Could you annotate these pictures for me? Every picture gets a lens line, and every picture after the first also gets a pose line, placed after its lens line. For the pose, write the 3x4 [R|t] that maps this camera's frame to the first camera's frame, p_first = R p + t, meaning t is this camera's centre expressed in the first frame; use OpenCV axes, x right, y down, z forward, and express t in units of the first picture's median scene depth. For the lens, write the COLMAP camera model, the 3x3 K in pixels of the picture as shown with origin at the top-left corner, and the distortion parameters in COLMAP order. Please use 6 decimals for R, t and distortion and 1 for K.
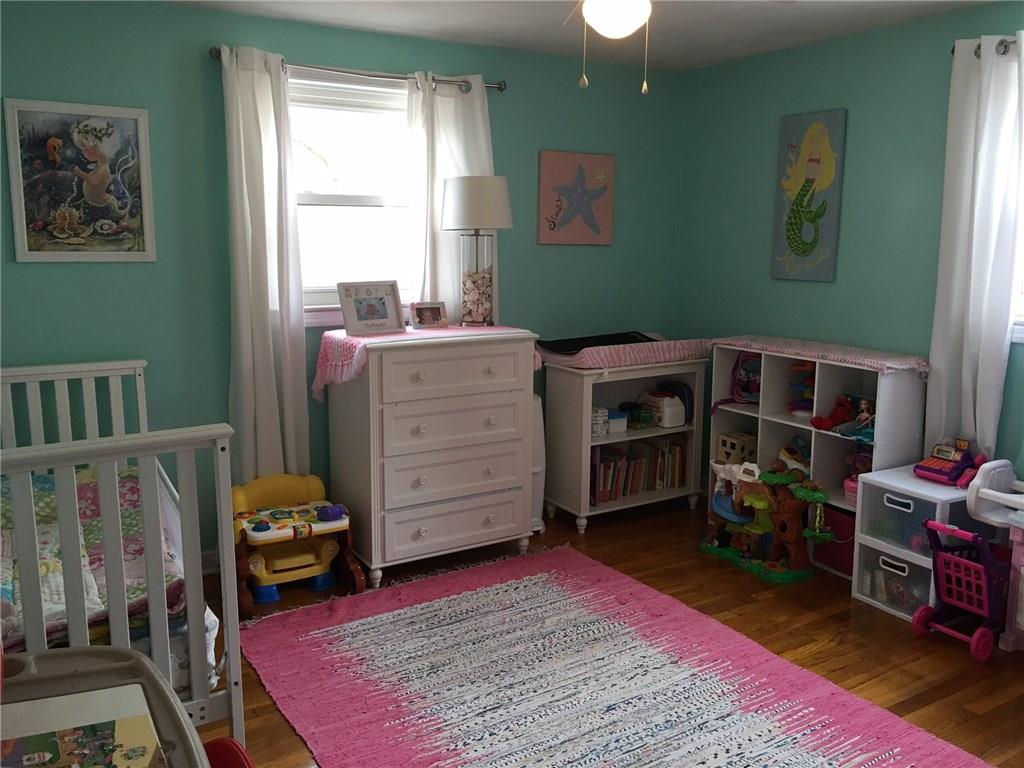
lens RADIAL K [[863.6, 0, 508.9], [0, 863.6, 382.7], [0, 0, 1]] dist [0.054556, -0.060118]
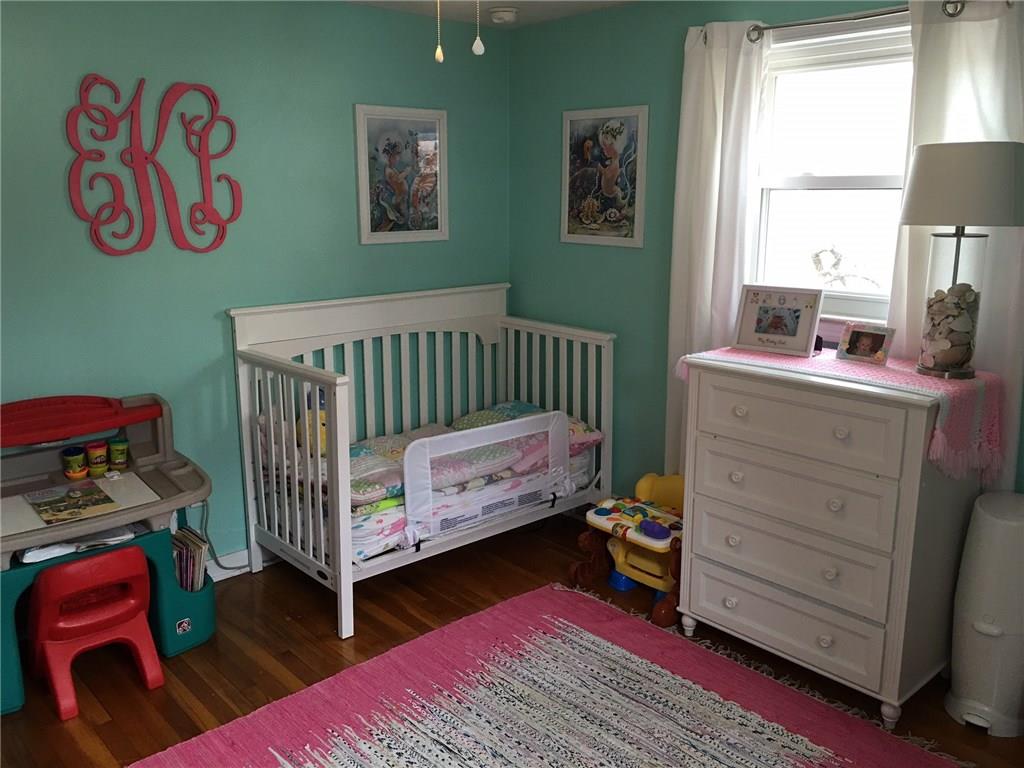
lens RADIAL K [[863.6, 0, 507.6], [0, 863.6, 381.9], [0, 0, 1]] dist [0.054556, -0.060118]
pose [[0.176722, 0.212256, -0.961102, 0.653338], [-0.167651, 0.968693, 0.183105, -0.152159], [0.969877, 0.128771, 0.206775, 0.663042]]
